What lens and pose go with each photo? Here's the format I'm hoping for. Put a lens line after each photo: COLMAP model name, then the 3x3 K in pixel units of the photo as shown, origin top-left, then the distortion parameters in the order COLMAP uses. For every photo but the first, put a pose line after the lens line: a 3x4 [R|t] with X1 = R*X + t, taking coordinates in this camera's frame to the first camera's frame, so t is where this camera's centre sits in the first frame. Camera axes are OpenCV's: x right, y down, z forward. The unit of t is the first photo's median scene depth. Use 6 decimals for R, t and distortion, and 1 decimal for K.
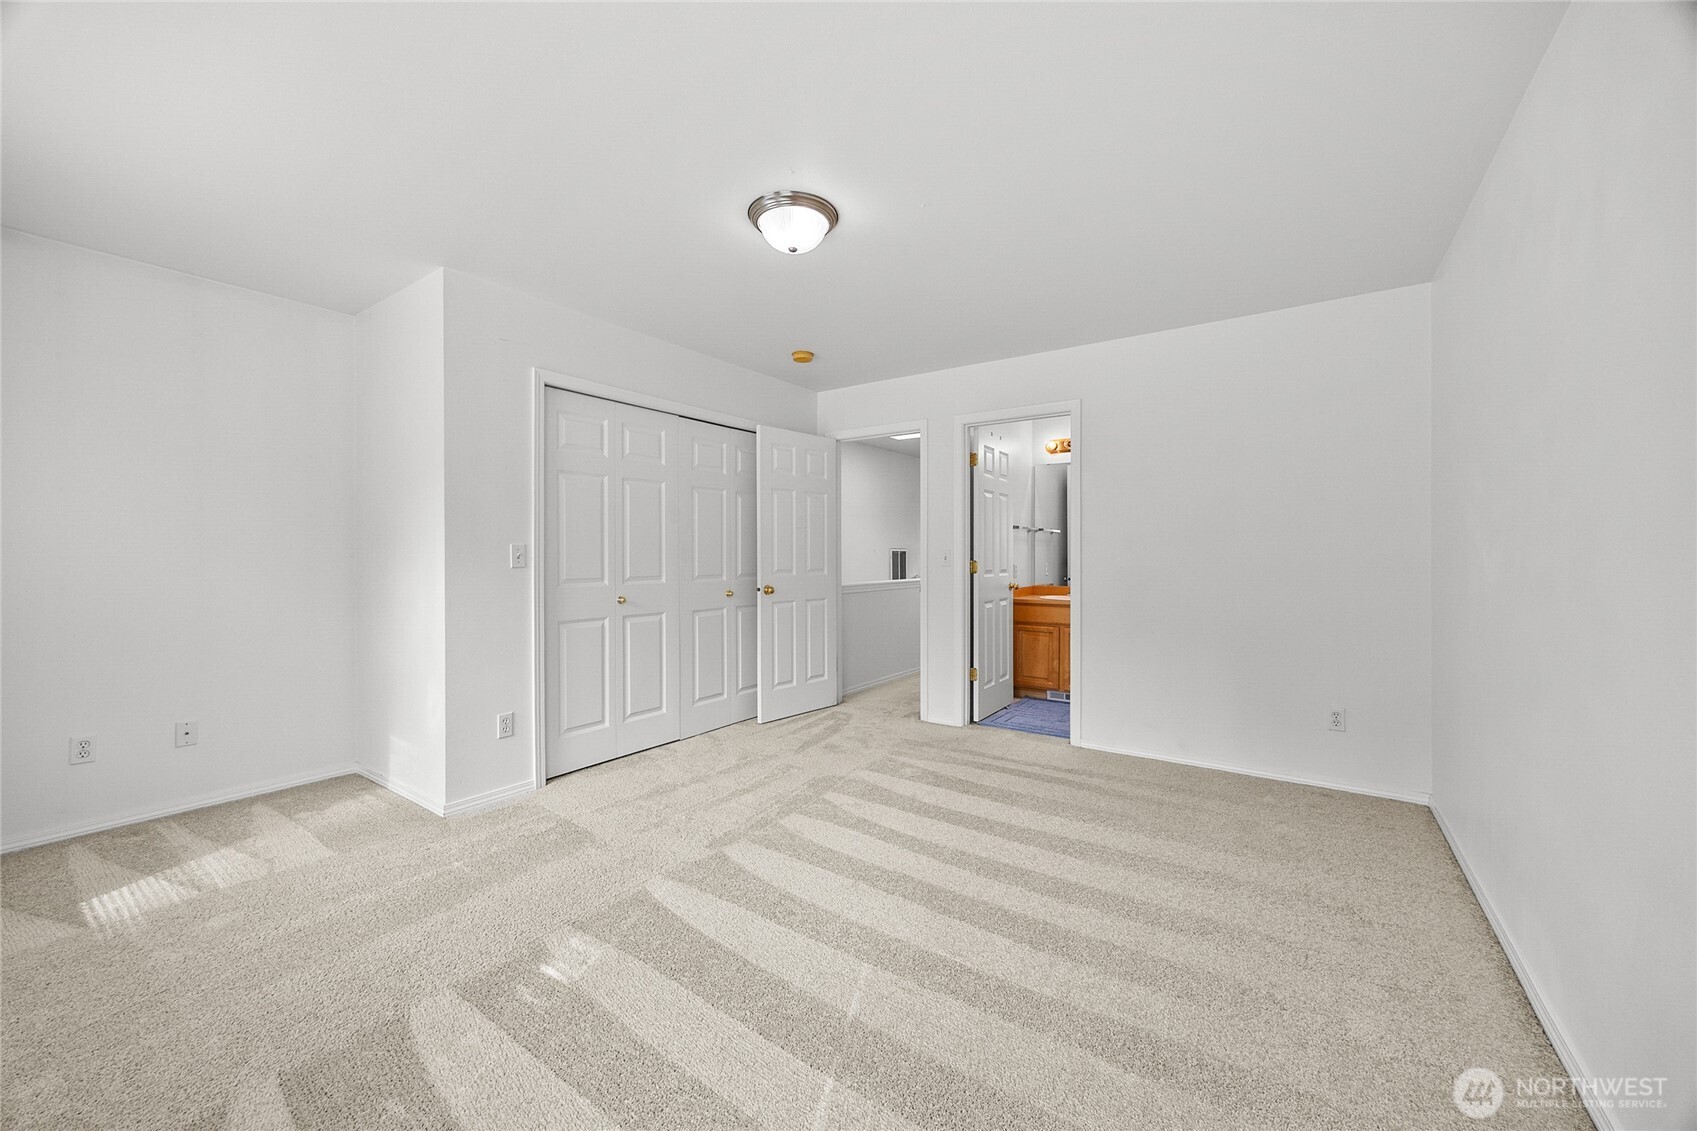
lens RADIAL K [[636.8, 0, 848.5], [0, 636.8, 565.5], [0, 0, 1]] dist [0.001644, 0.000249]
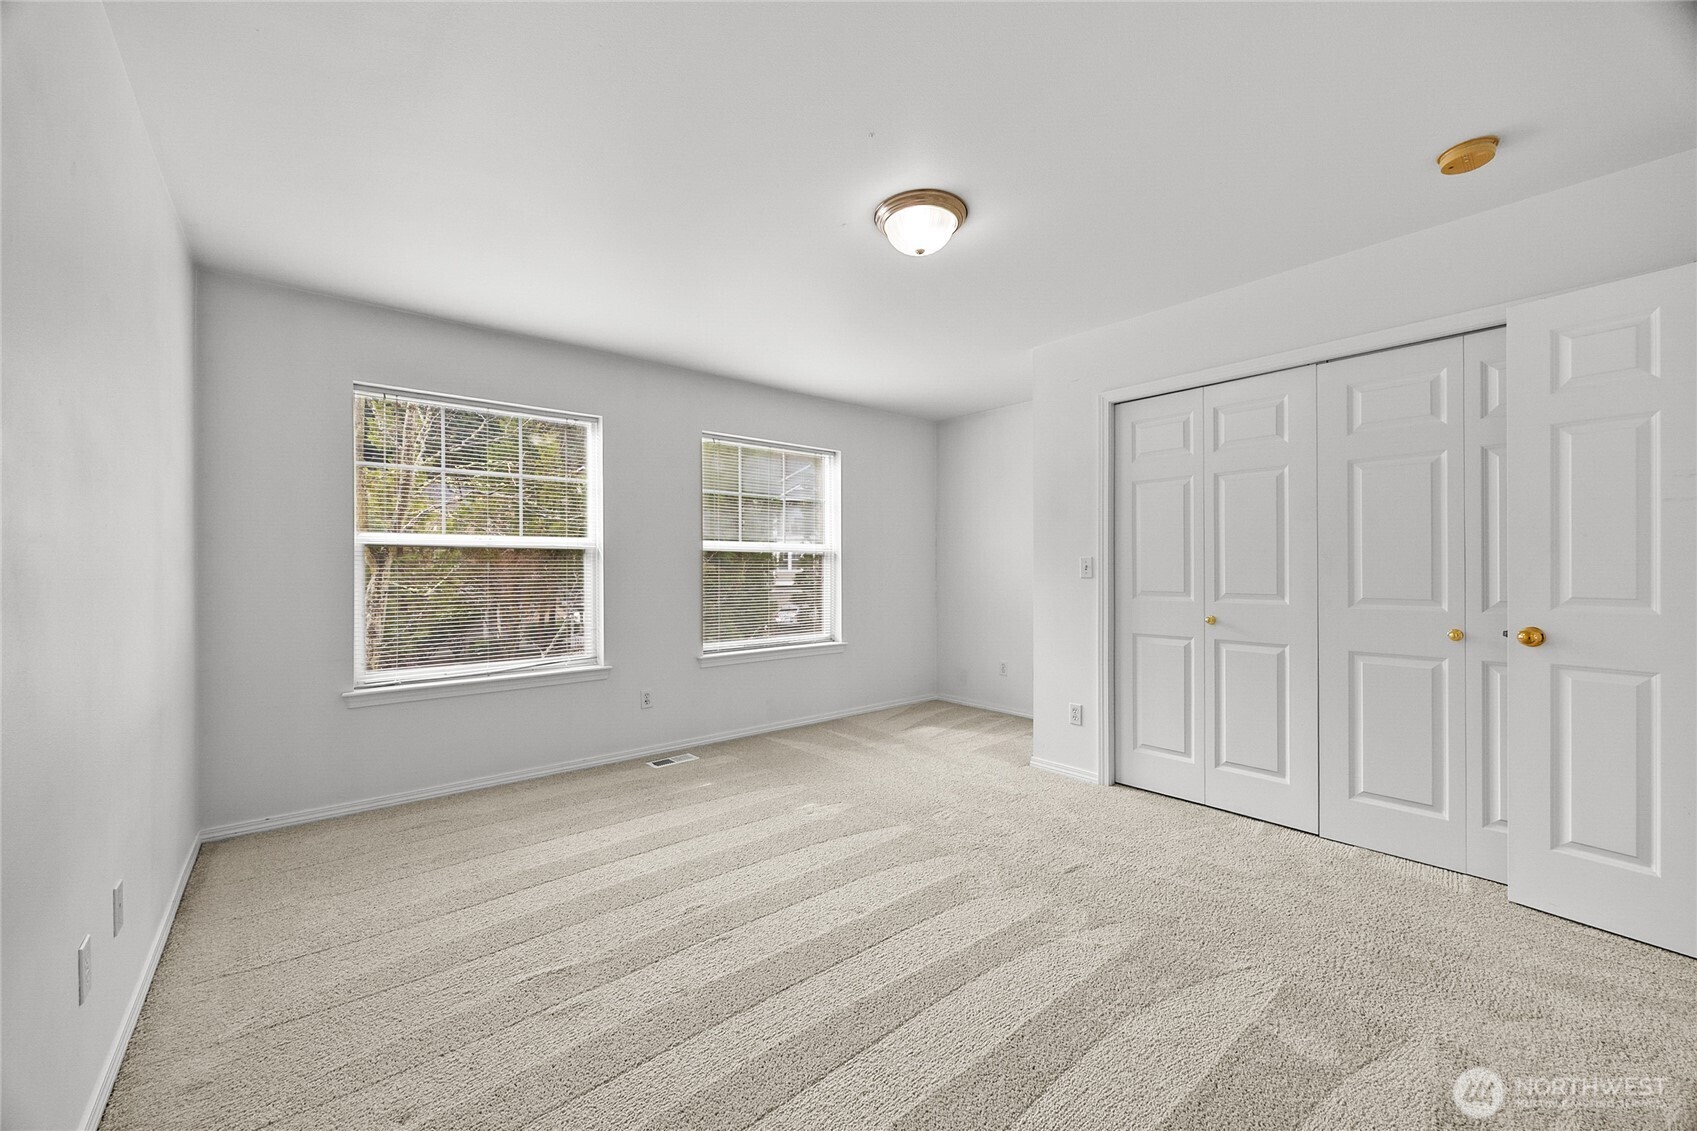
lens RADIAL K [[636.8, 0, 848.5], [0, 636.8, 565.5], [0, 0, 1]] dist [0.001644, 0.000249]
pose [[-0.244192, -0.005276, -0.969713, 0.613747], [-0.014640, 0.999891, -0.001753, -0.009410], [0.969616, 0.013769, -0.244243, 0.791278]]
